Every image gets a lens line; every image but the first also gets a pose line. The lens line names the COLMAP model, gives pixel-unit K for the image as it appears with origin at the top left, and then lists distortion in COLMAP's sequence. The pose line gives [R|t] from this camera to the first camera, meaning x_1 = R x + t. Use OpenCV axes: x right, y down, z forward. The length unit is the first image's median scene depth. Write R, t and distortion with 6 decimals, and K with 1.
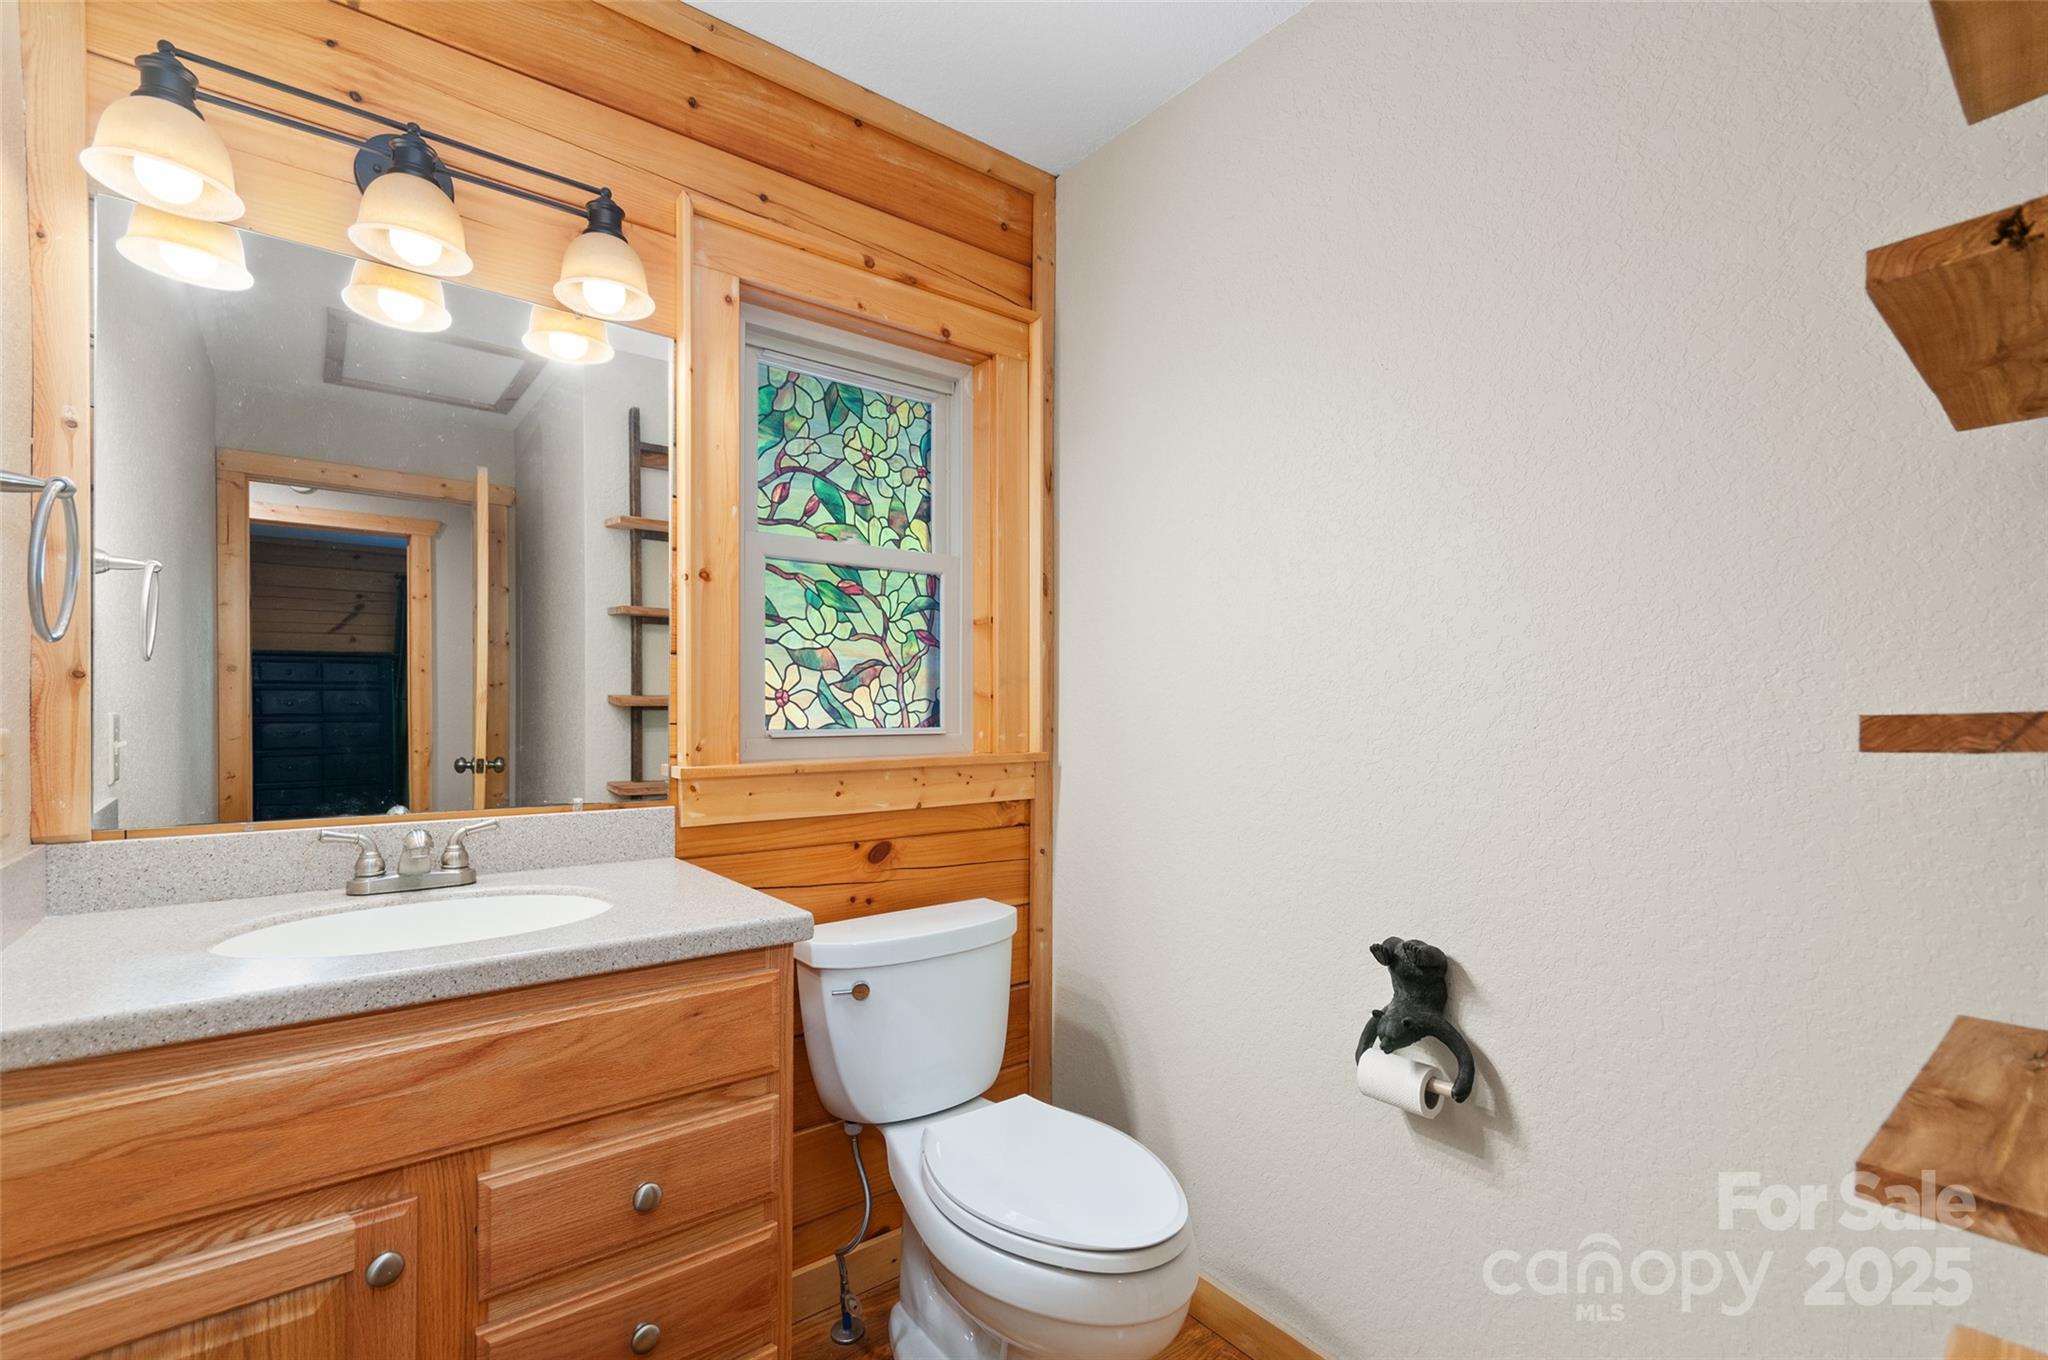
lens RADIAL K [[894.6, 0, 1026.6], [0, 894.6, 700.4], [0, 0, 1]] dist [0.003032, 0.000809]
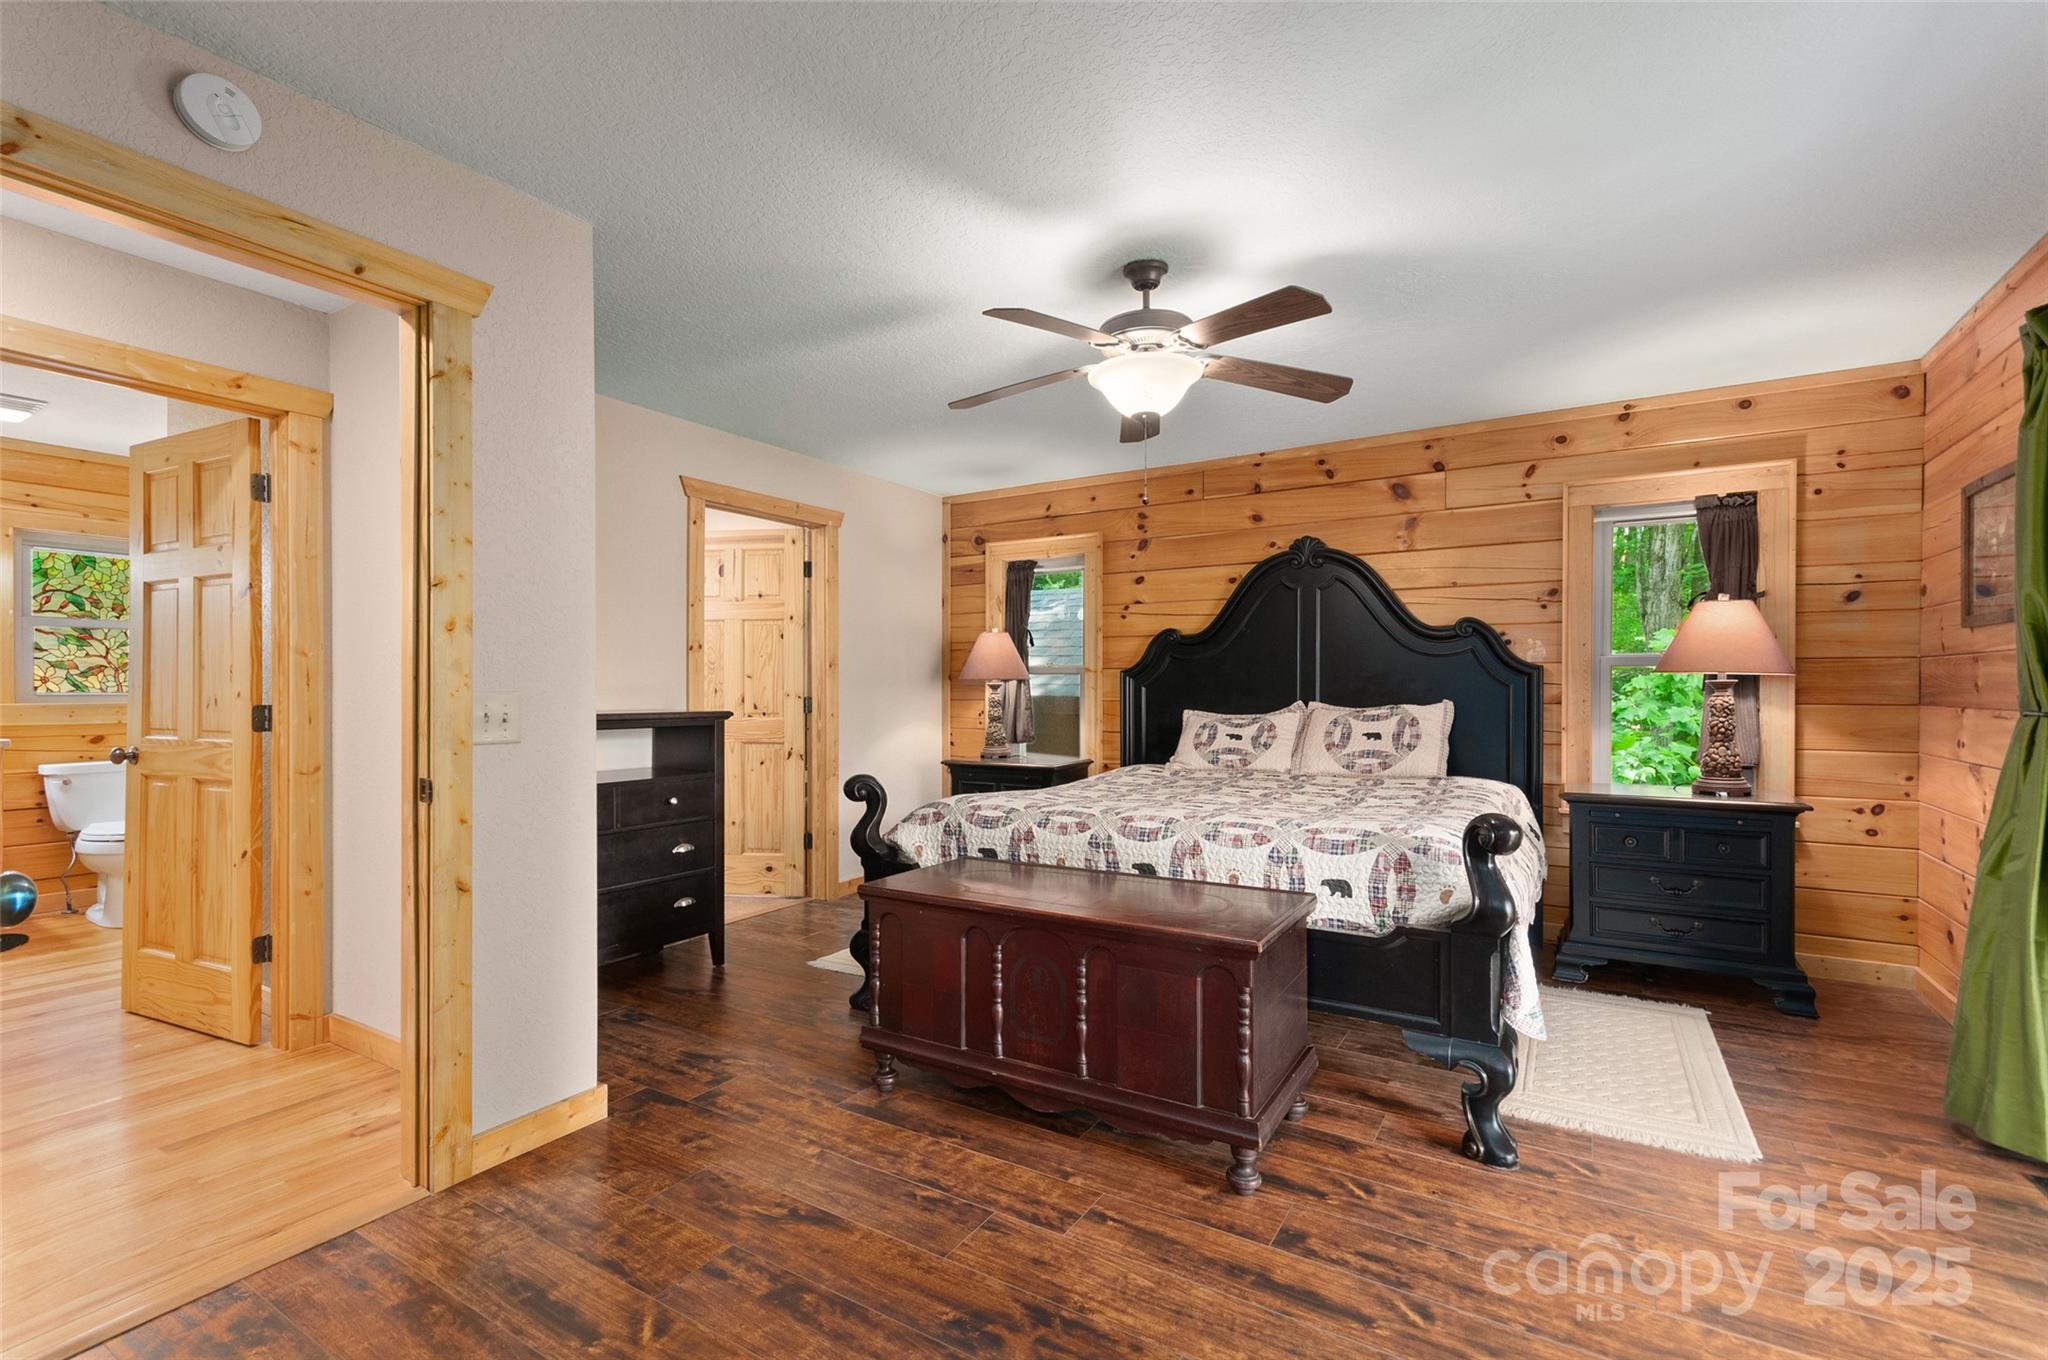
lens RADIAL K [[894.6, 0, 1022.8], [0, 894.6, 686.6], [0, 0, 1]] dist [0.003032, 0.000809]
pose [[0.940305, -0.000604, 0.340334, 1.458489], [0.000104, 0.999999, 0.001488, 0.012447], [-0.340334, -0.001364, 0.940304, -2.339484]]
